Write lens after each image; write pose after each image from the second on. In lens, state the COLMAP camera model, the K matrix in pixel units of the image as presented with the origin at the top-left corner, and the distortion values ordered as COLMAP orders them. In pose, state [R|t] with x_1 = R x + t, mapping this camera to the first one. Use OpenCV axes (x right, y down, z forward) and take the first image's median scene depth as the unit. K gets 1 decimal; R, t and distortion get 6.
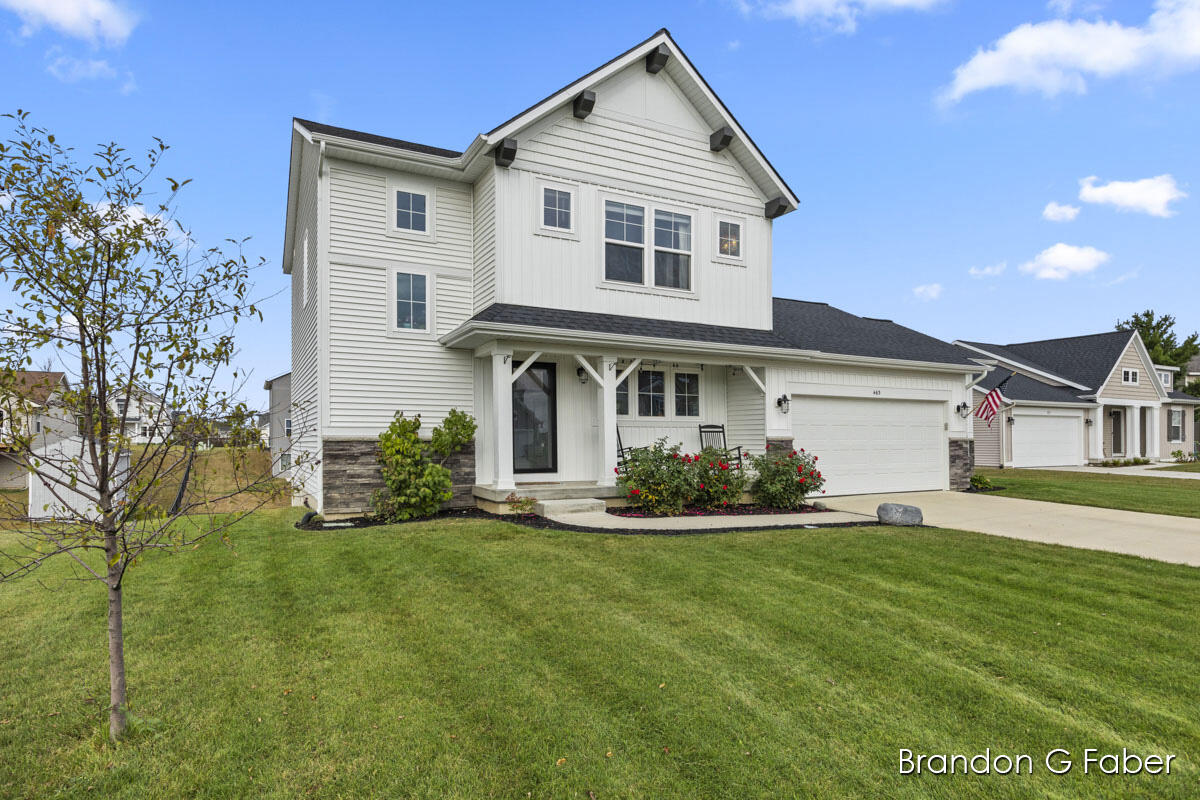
lens RADIAL K [[642.0, 0, 605.8], [0, 642.0, 411.9], [0, 0, 1]] dist [-0.001327, -0.000251]
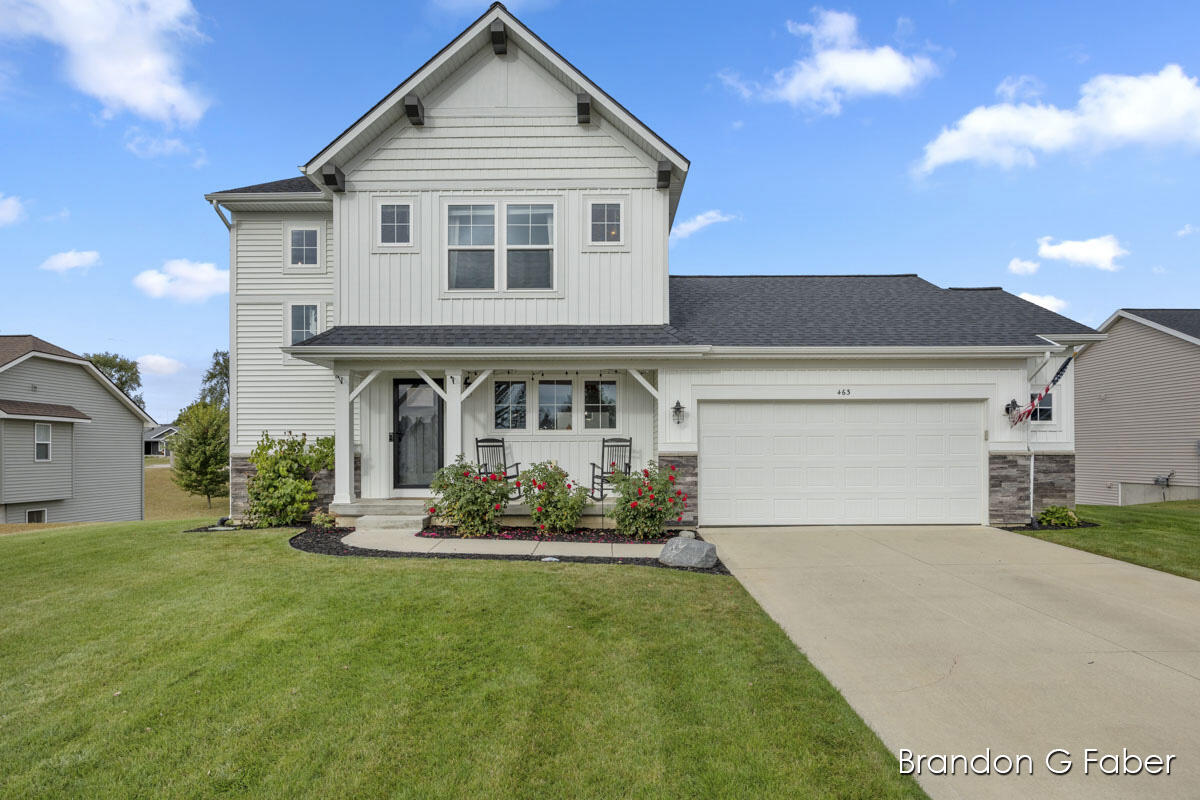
lens RADIAL K [[650.5, 0, 603.0], [0, 650.5, 449.7], [0, 0, 1]] dist [0.001735, 0.000179]
pose [[0.890086, -0.006360, -0.455749, 0.611981], [0.023387, 0.999223, 0.031730, 0.007746], [0.455193, -0.038902, 0.889543, 0.217811]]
